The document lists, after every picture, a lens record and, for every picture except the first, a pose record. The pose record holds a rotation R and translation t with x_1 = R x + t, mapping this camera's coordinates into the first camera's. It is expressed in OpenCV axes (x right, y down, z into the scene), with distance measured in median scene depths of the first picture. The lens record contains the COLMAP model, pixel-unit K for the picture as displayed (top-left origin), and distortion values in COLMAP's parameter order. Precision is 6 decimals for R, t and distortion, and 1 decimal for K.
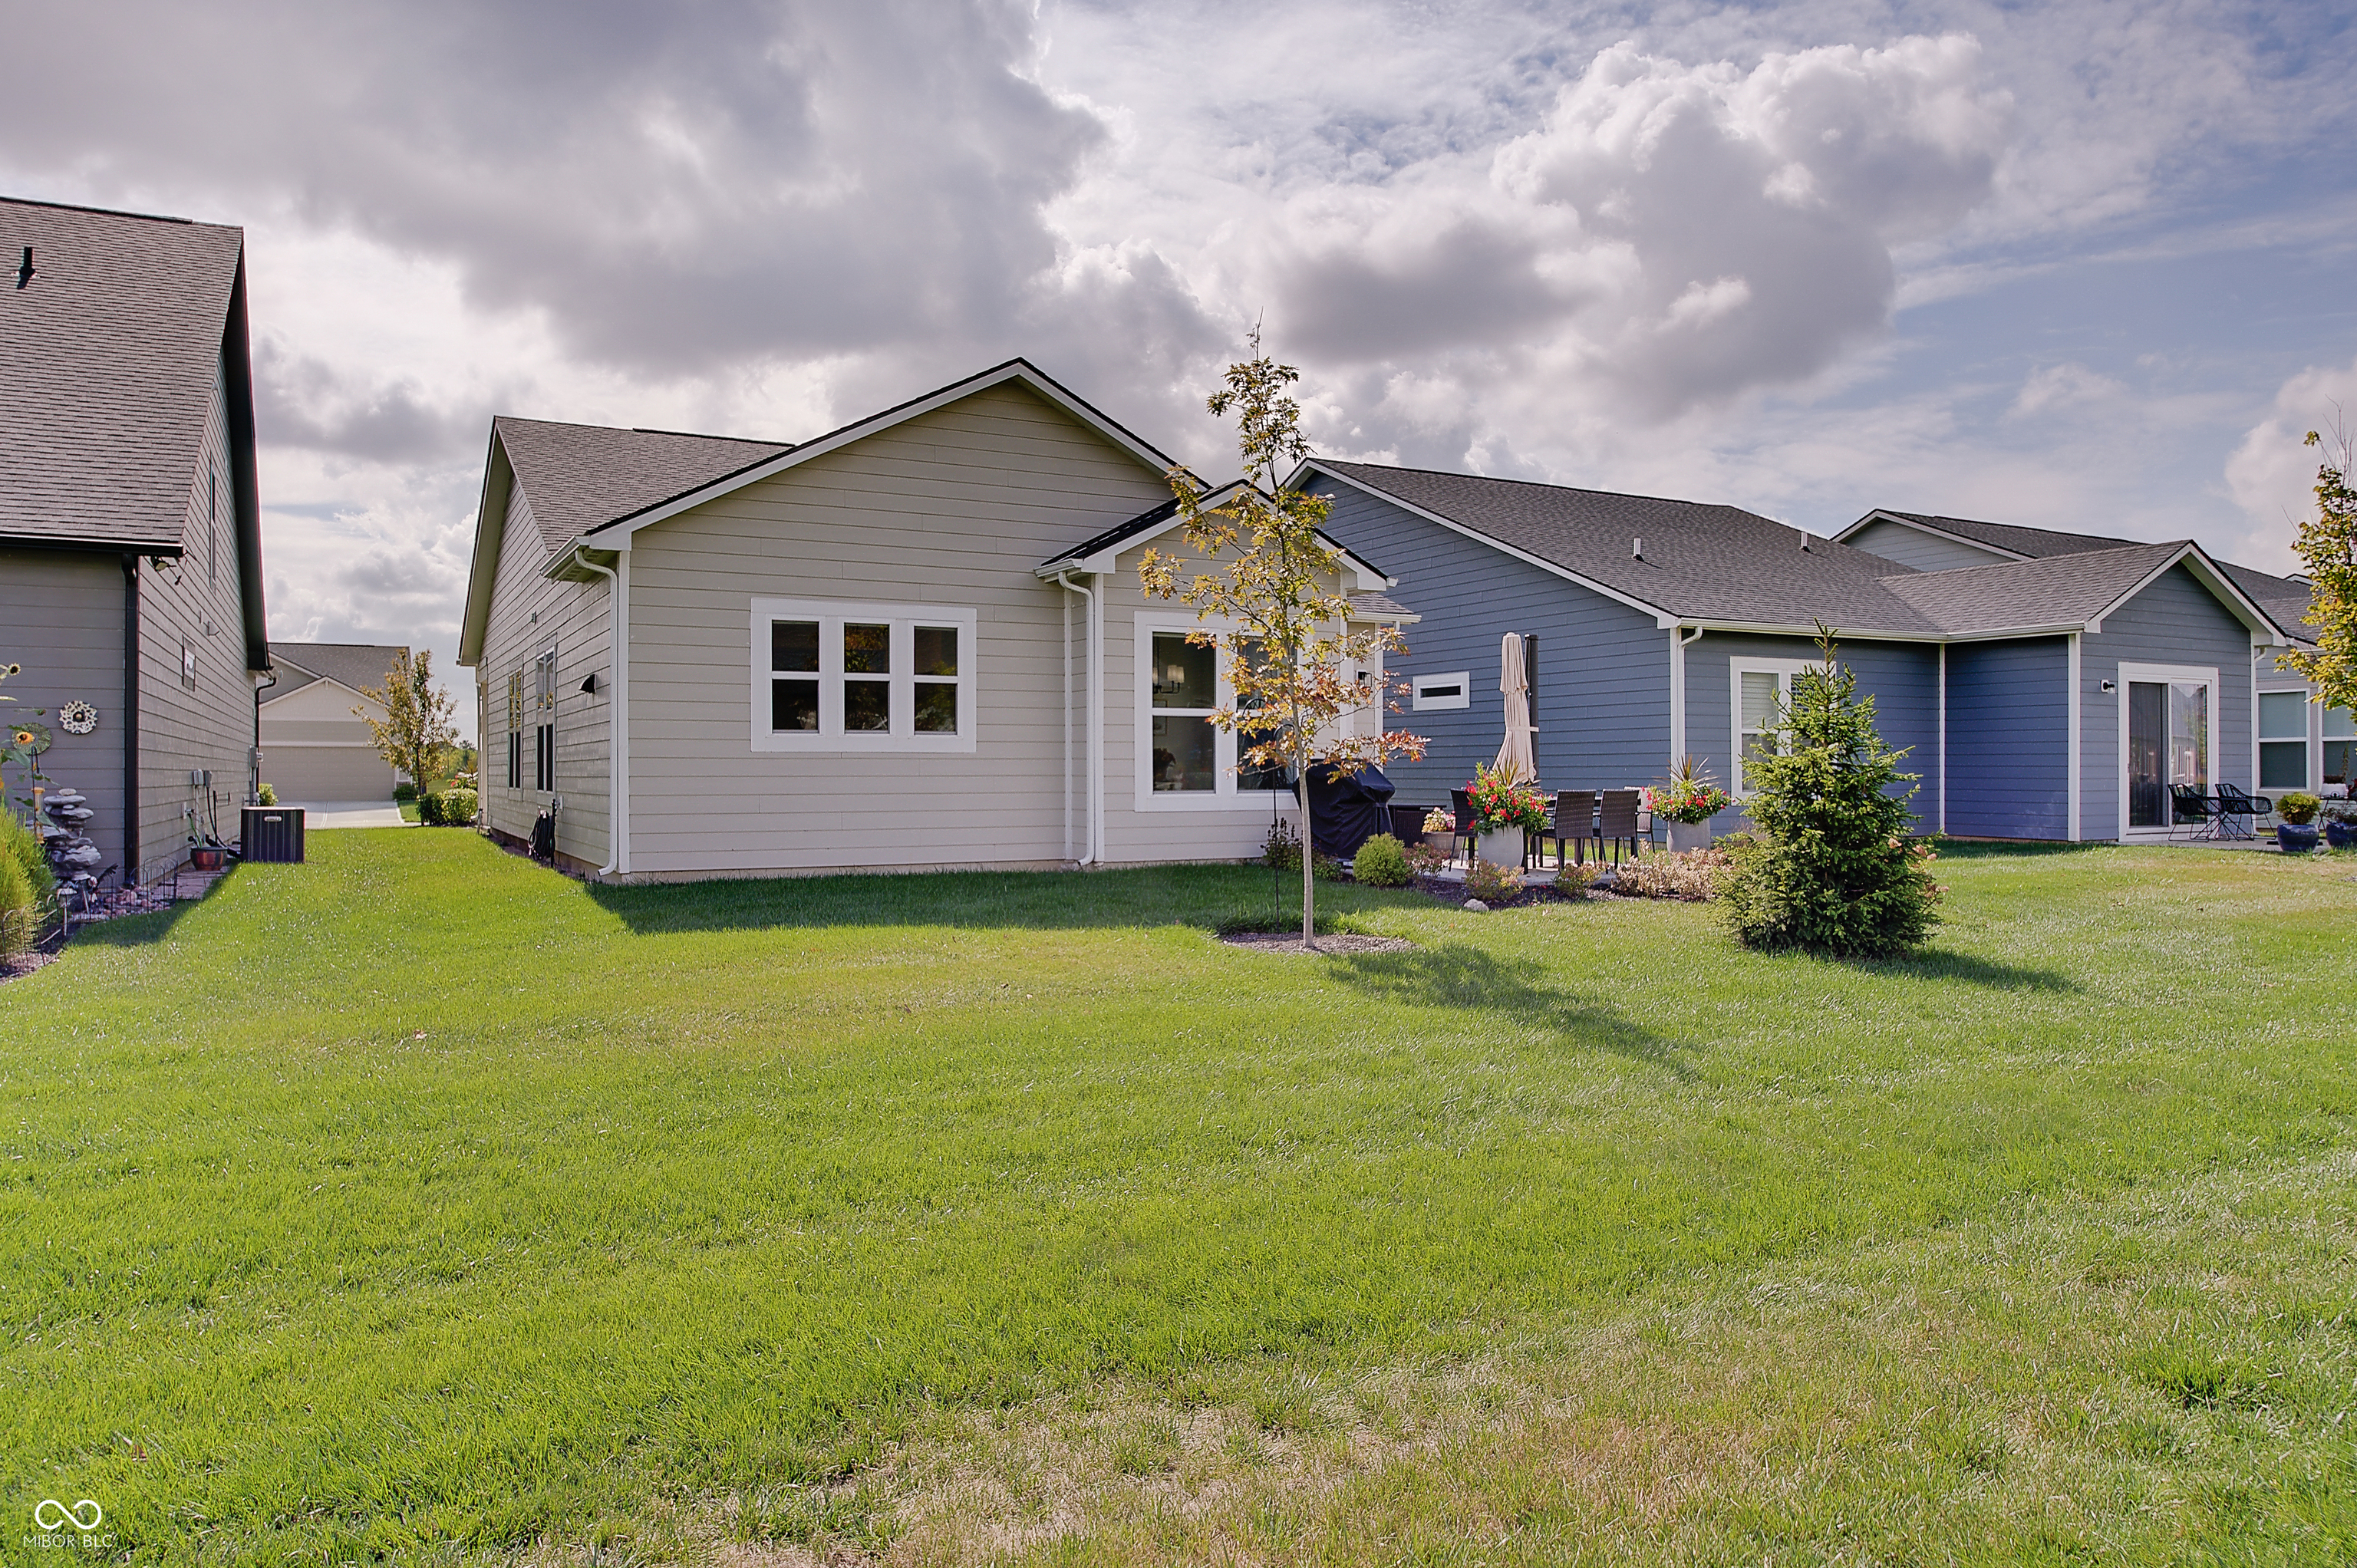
lens RADIAL K [[1550.4, 0, 1171.4], [0, 1550.4, 786.3], [0, 0, 1]] dist [-0.003886, 0.001411]
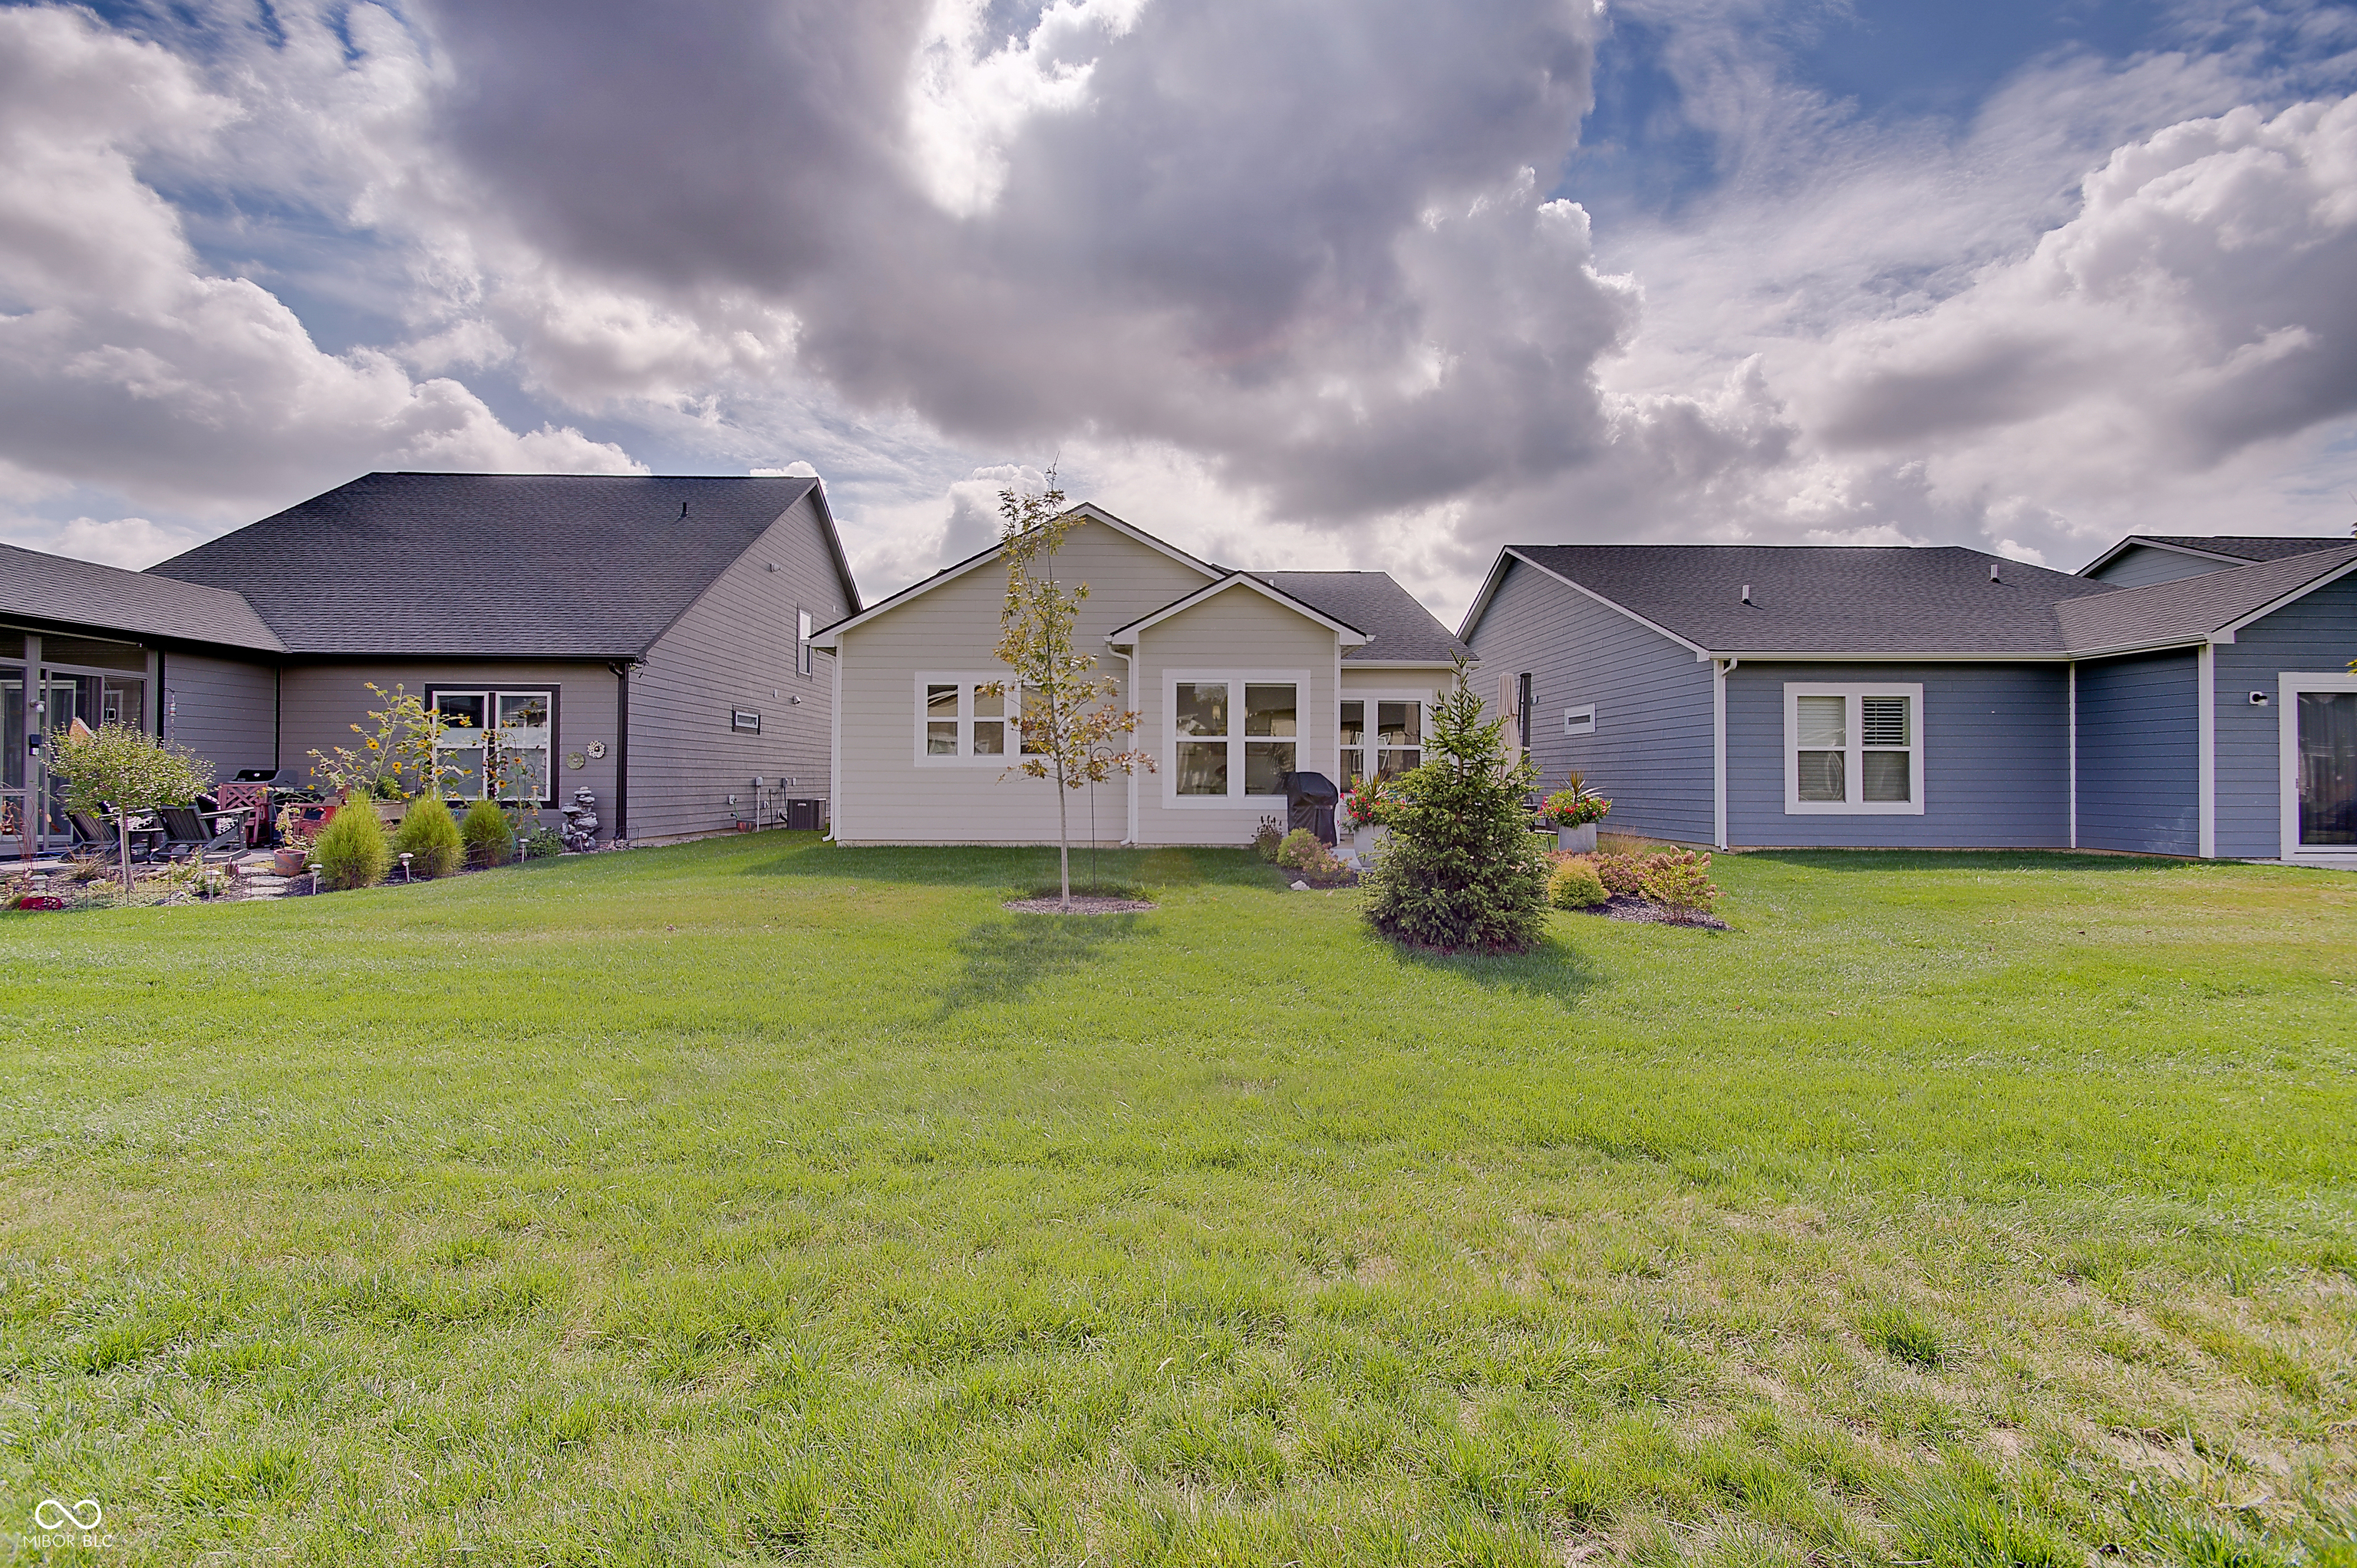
lens RADIAL K [[1024.3, 0, 1188.4], [0, 1024.3, 772.6], [0, 0, 1]] dist [0.012552, -0.002791]
pose [[0.886921, 0.001074, -0.461920, 0.327555], [-0.009553, 0.999826, -0.016018, -0.001608], [0.461823, 0.018619, 0.886777, 0.132215]]
